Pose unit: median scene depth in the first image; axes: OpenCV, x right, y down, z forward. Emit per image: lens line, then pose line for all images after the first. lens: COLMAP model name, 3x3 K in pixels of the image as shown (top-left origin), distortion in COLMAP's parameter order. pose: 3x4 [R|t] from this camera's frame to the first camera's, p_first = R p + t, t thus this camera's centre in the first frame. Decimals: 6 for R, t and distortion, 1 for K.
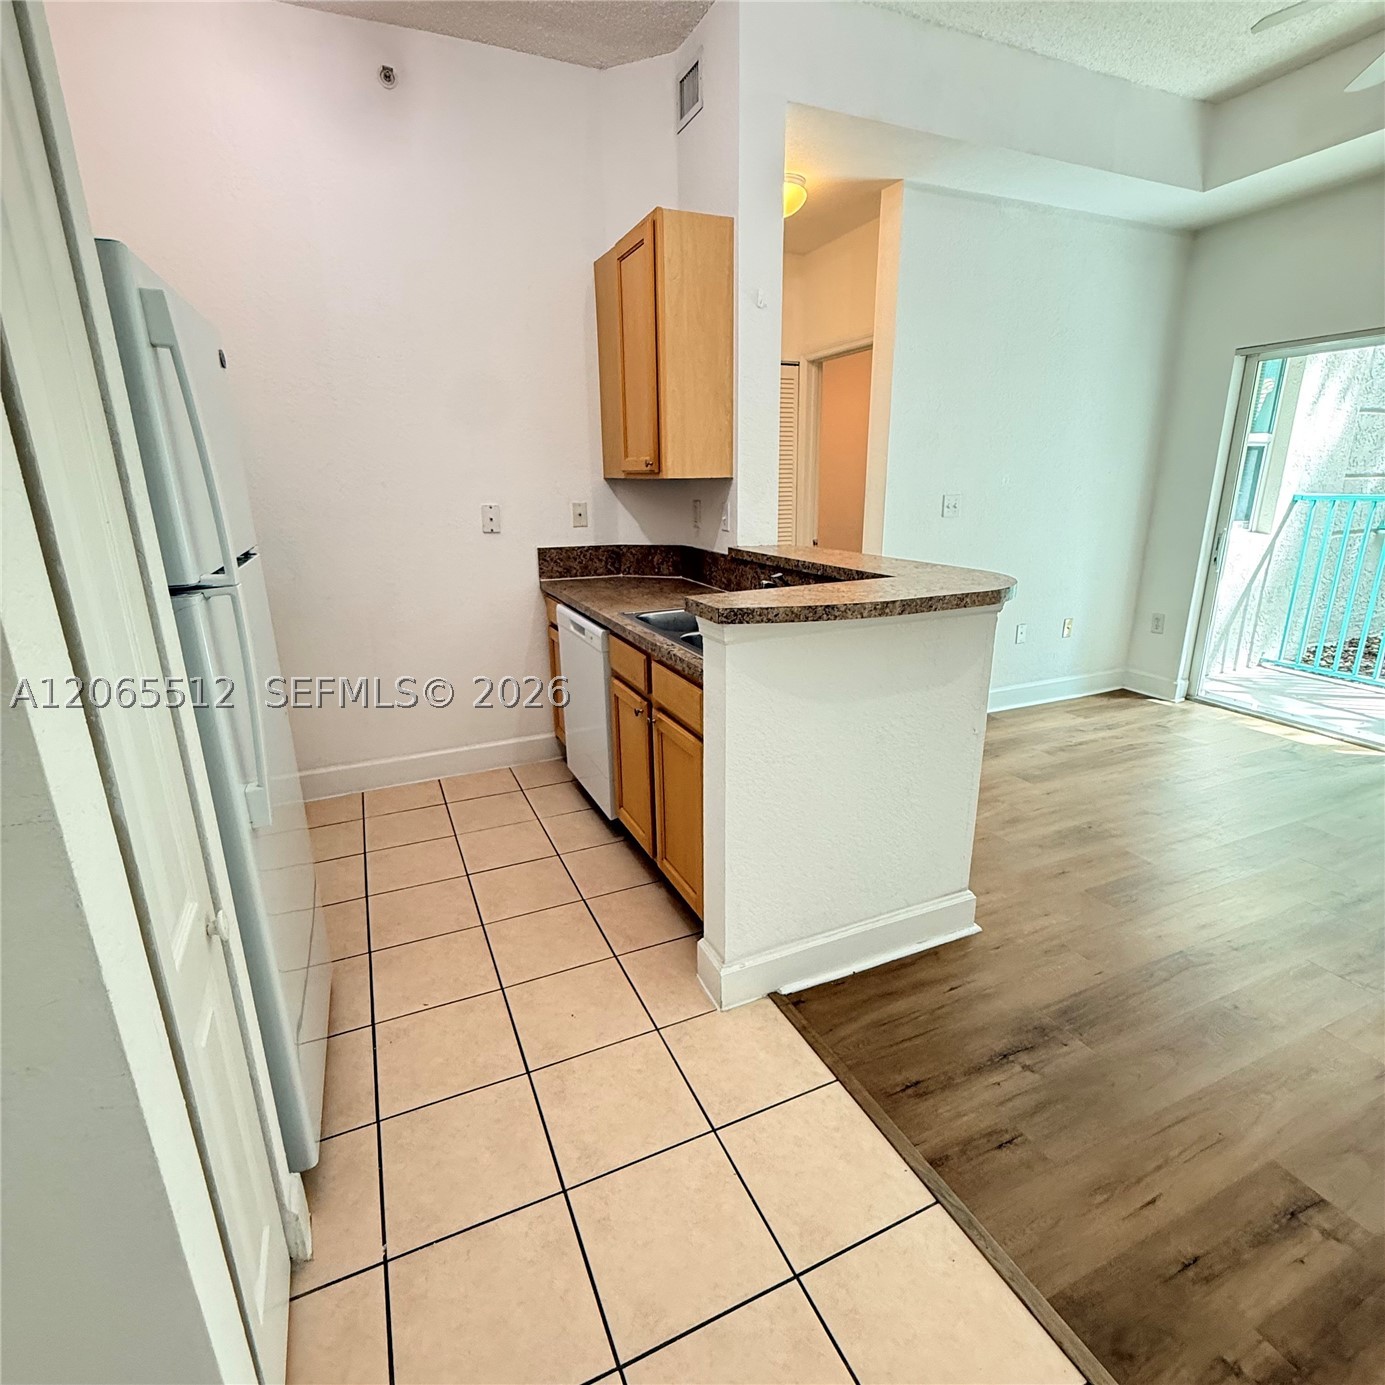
lens RADIAL K [[735.6, 0, 690.0], [0, 735.6, 690.5], [0, 0, 1]] dist [-0.000202, -0.000118]
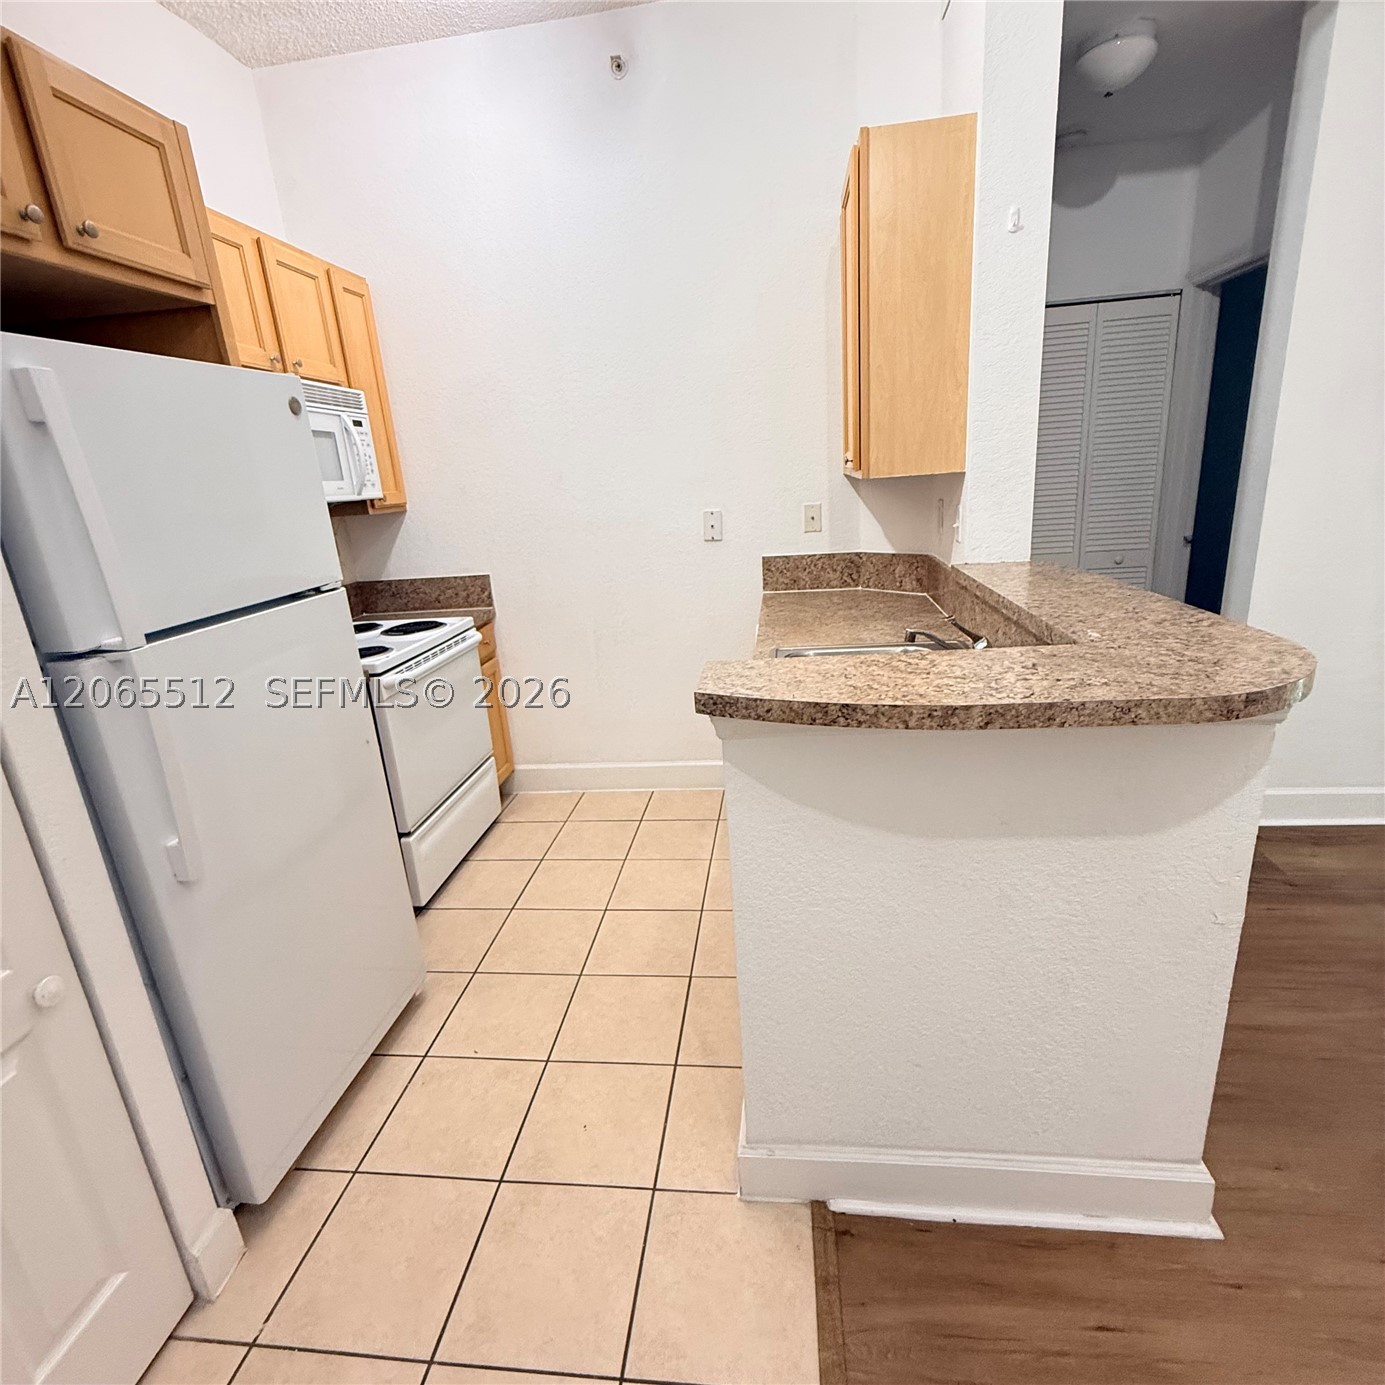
lens RADIAL K [[735.6, 0, 687.3], [0, 735.6, 691.9], [0, 0, 1]] dist [-0.000202, -0.000118]
pose [[0.856016, 0.103196, -0.506545, 0.227546], [-0.087042, 0.994655, 0.055543, -0.086994], [0.509569, -0.003455, 0.860423, 0.219319]]
